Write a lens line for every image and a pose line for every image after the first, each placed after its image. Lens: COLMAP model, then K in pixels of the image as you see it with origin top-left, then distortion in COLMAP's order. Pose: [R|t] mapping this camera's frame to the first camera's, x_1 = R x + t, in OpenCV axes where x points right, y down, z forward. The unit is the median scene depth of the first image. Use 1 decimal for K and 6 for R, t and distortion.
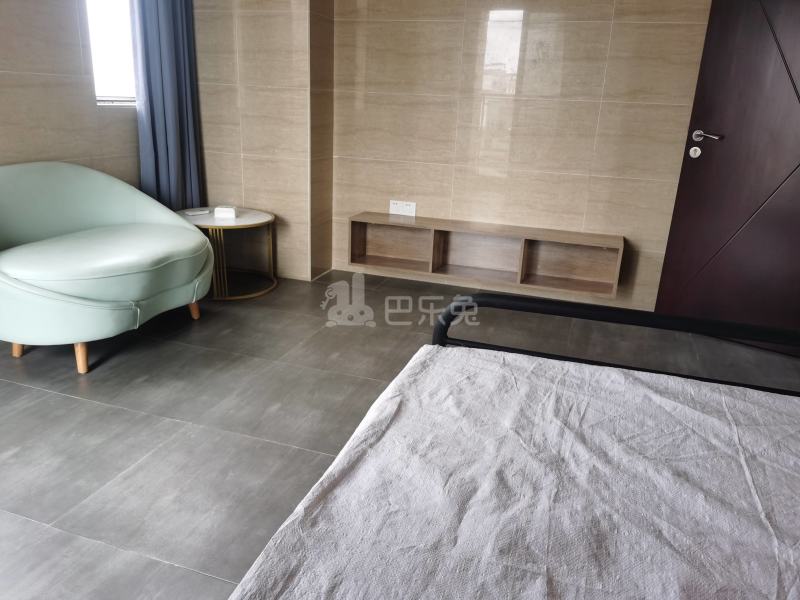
lens RADIAL K [[628.6, 0, 398.4], [0, 628.6, 301.5], [0, 0, 1]] dist [0.094623, -0.128174]
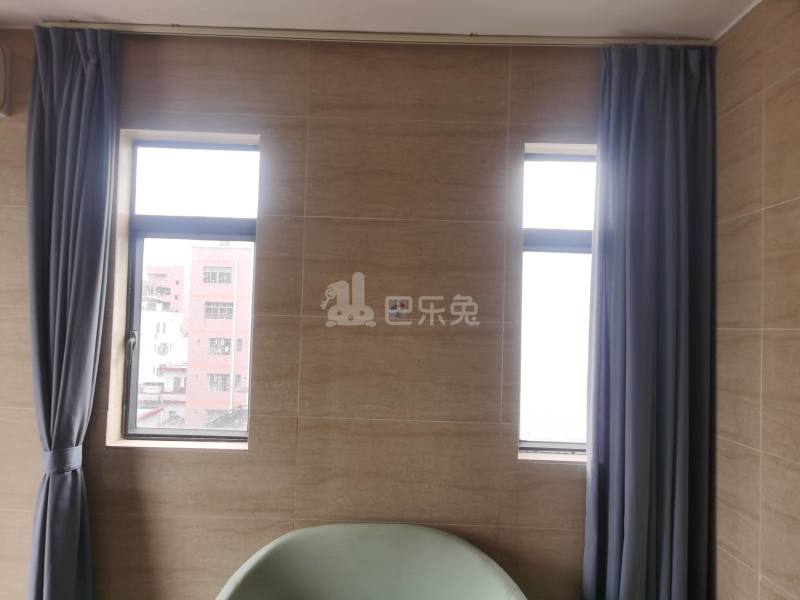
lens RADIAL K [[628.6, 0, 398.4], [0, 628.6, 301.5], [0, 0, 1]] dist [0.094623, -0.128174]
pose [[0.307981, -0.068354, -0.948934, 0.217226], [-0.305127, 0.937631, -0.166570, -0.318000], [0.901135, 0.340846, 0.267916, 0.611763]]
